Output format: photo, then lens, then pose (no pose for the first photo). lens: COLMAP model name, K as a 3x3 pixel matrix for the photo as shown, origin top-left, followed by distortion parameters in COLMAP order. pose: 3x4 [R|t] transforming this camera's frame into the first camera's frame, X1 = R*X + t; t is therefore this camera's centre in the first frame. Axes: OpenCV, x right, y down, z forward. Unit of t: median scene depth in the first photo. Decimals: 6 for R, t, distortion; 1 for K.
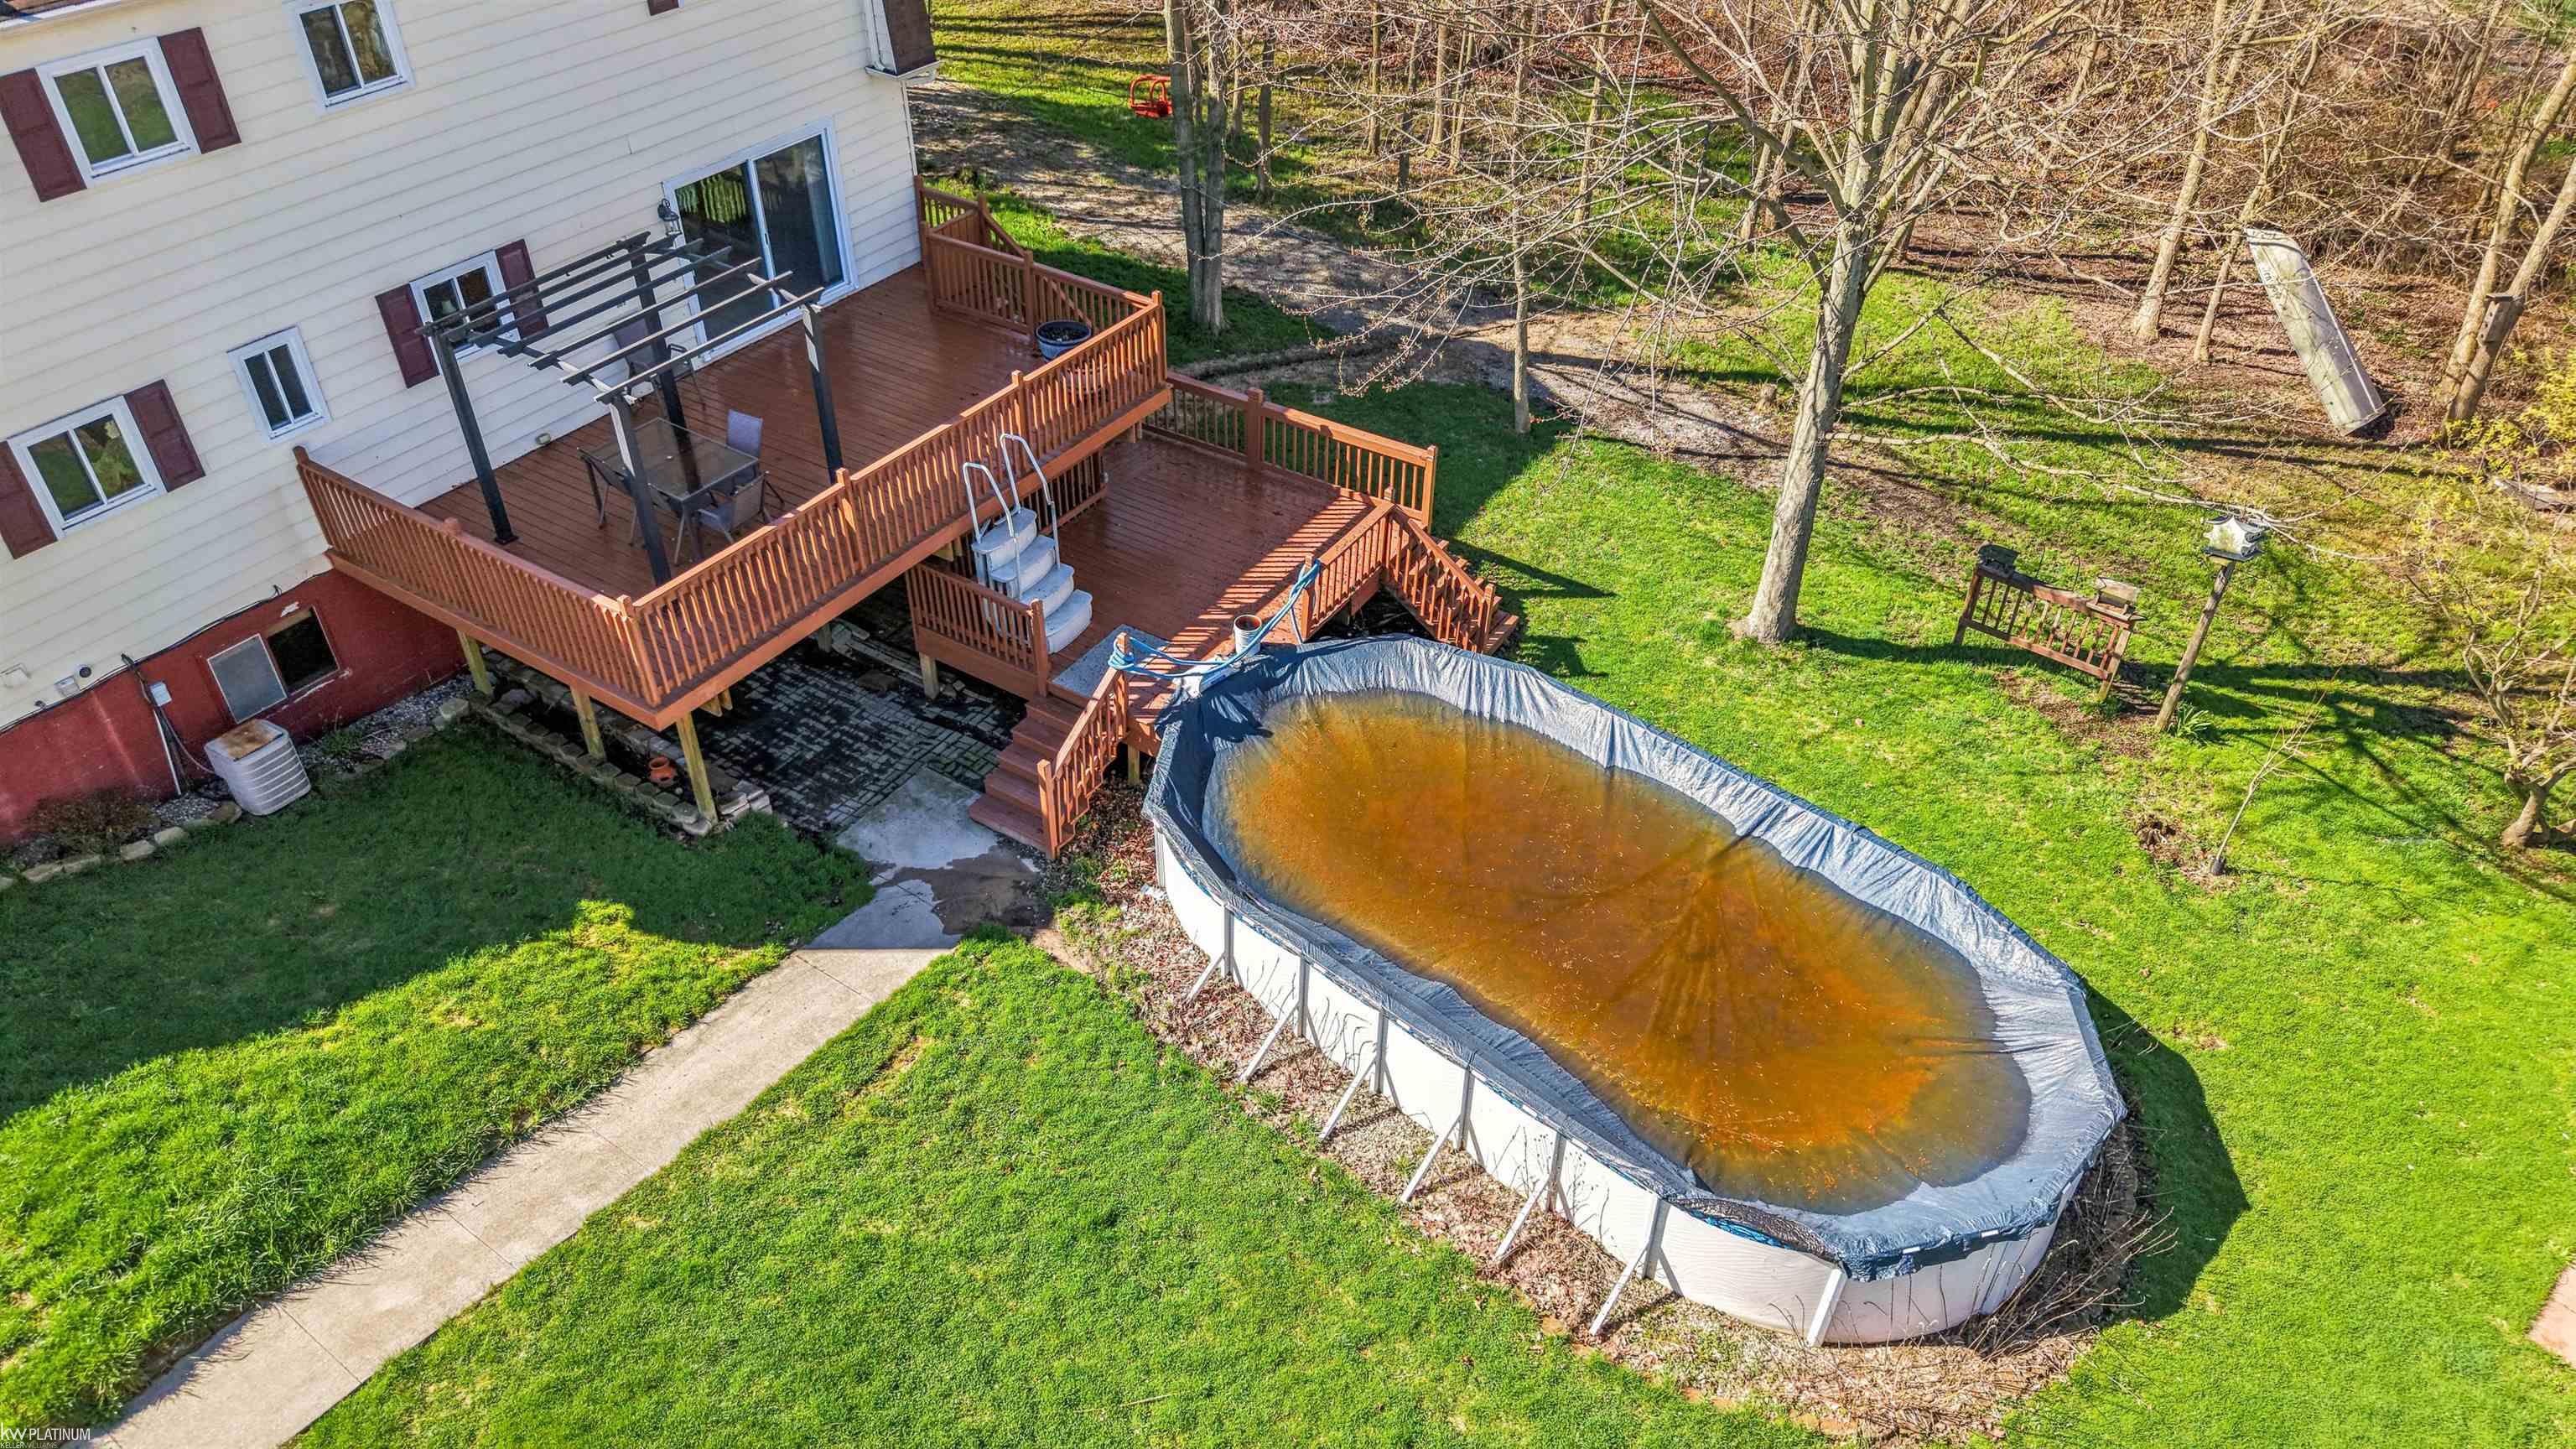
lens RADIAL K [[1723.0, 0, 1288.0], [0, 1723.0, 724.5], [0, 0, 1]] dist [-0.000221, 0.001410]
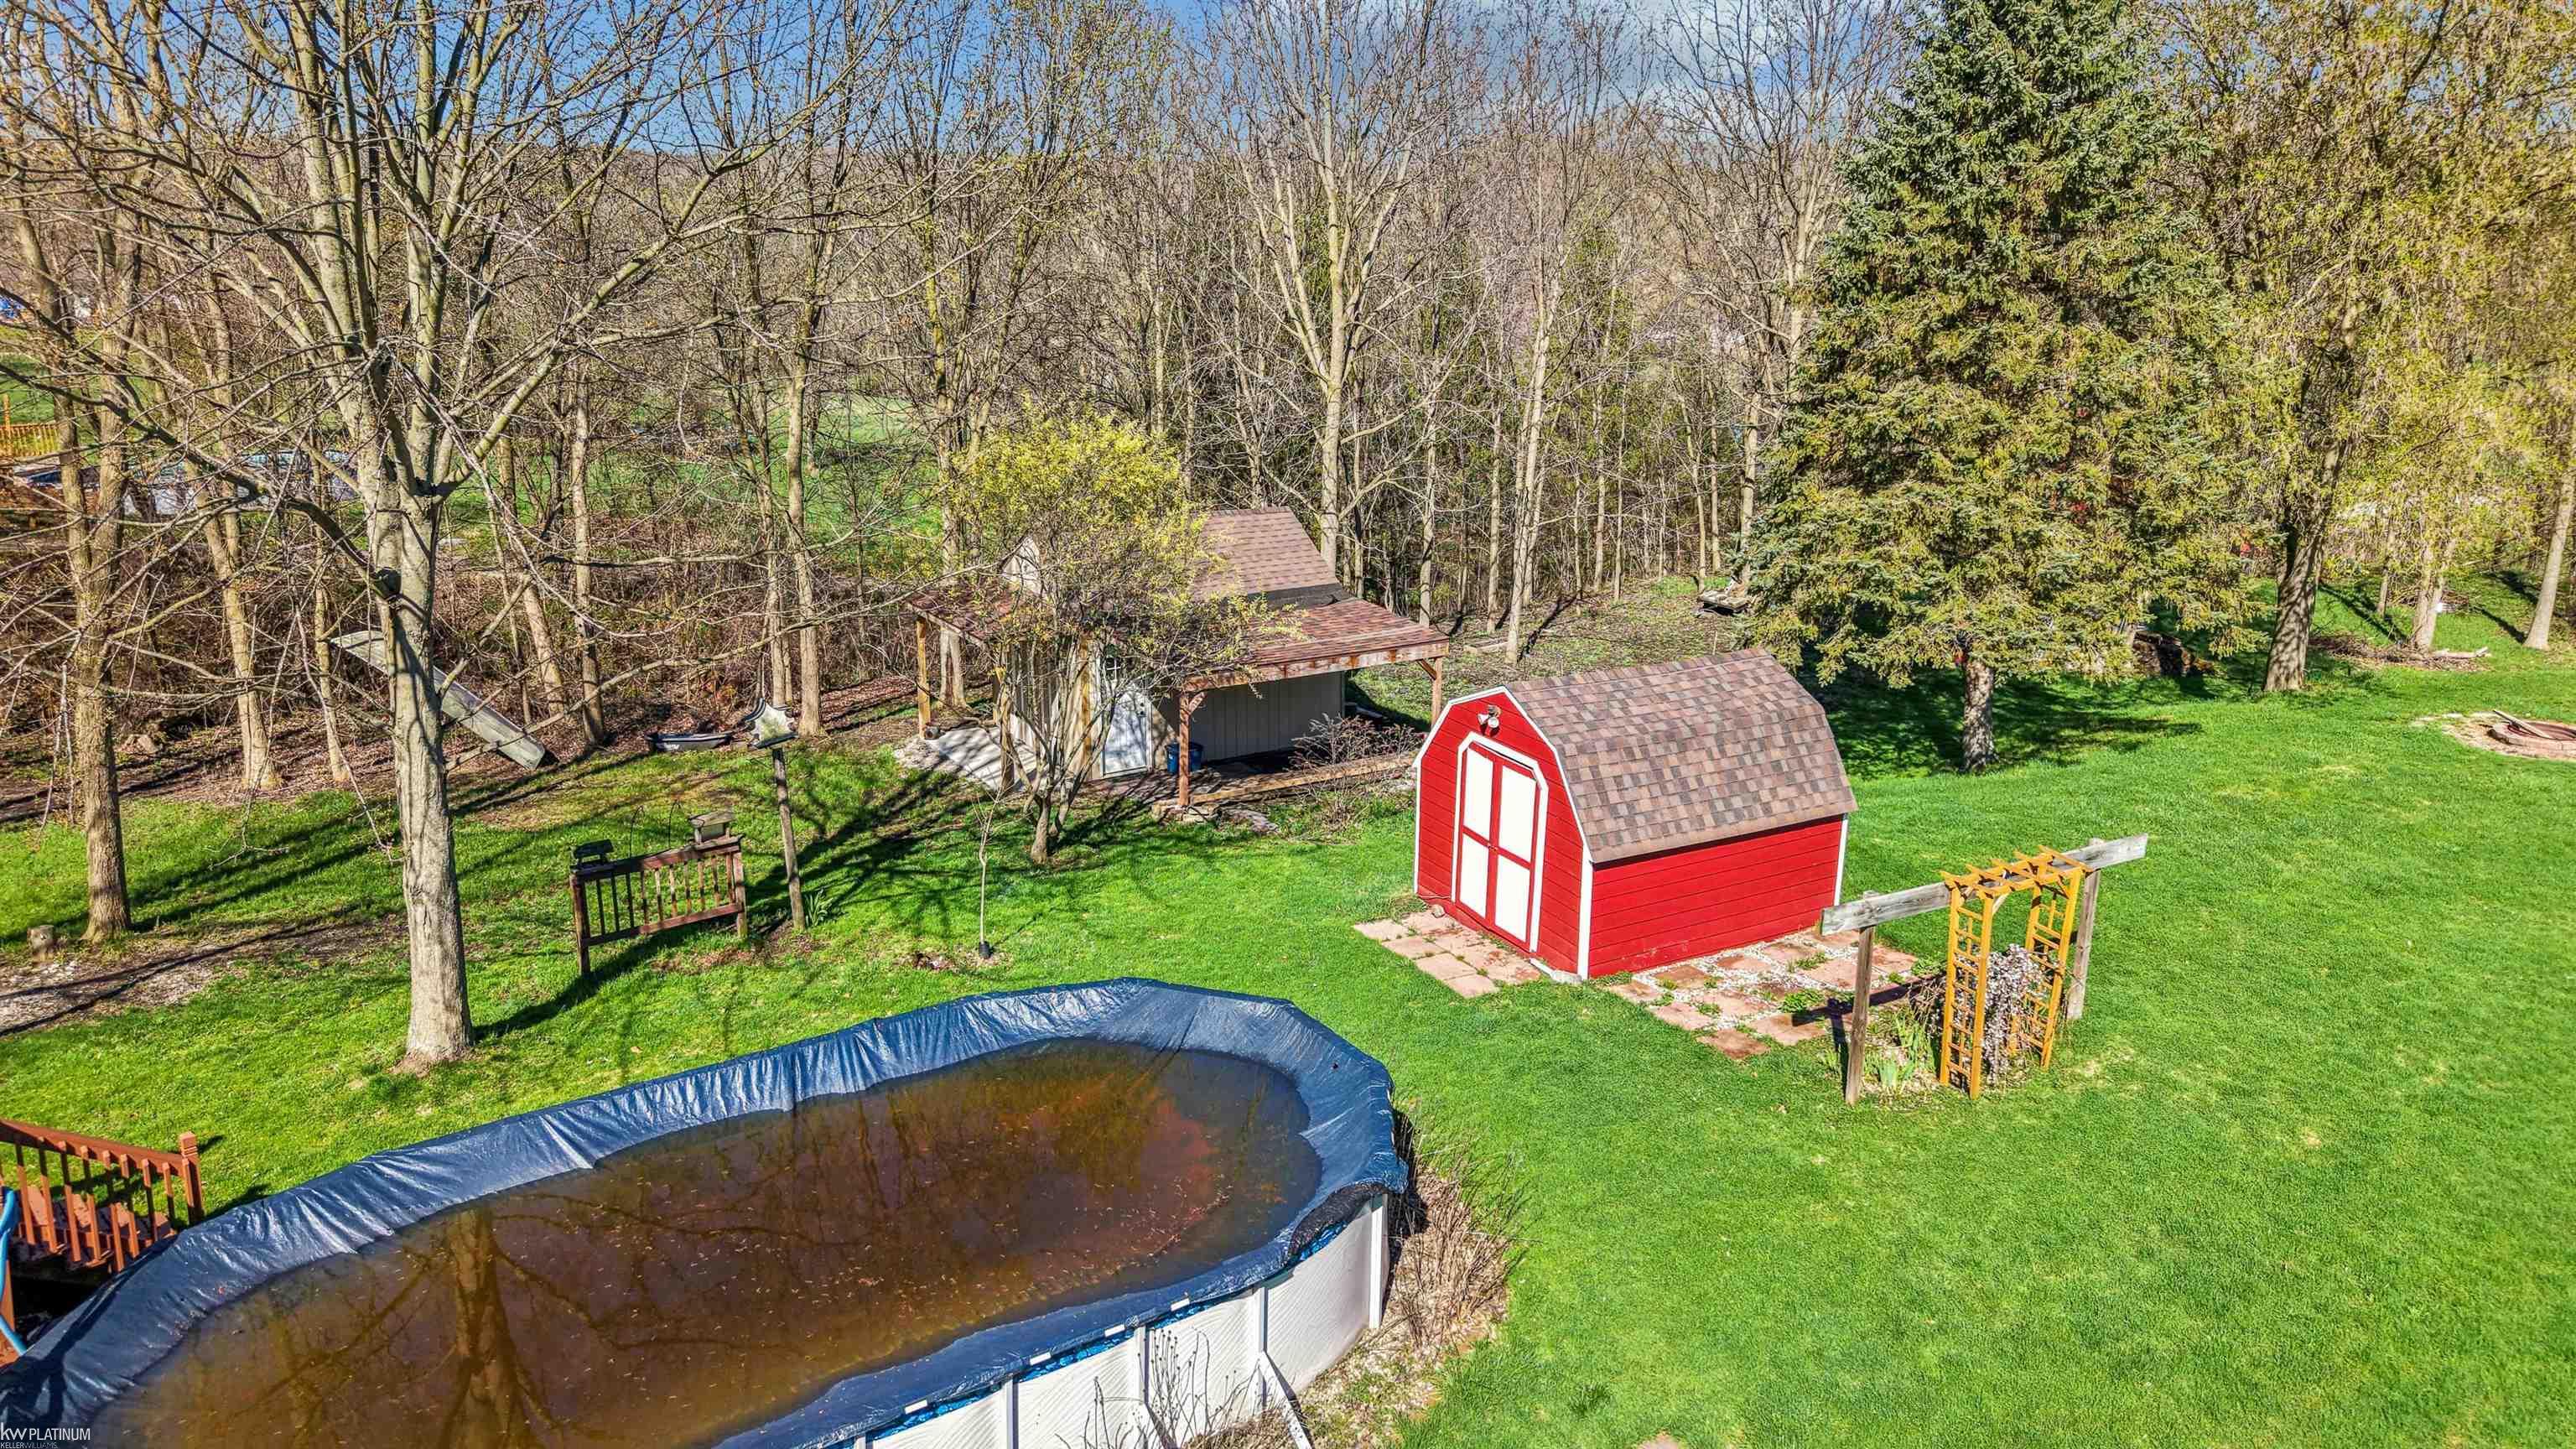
lens RADIAL K [[1723.0, 0, 1288.0], [0, 1723.0, 724.5], [0, 0, 1]] dist [-0.000221, 0.001410]
pose [[0.261956, -0.299212, 0.917524, -0.338923], [0.596949, 0.797264, 0.089563, -0.013649], [-0.758308, 0.524254, 0.387463, 0.344958]]
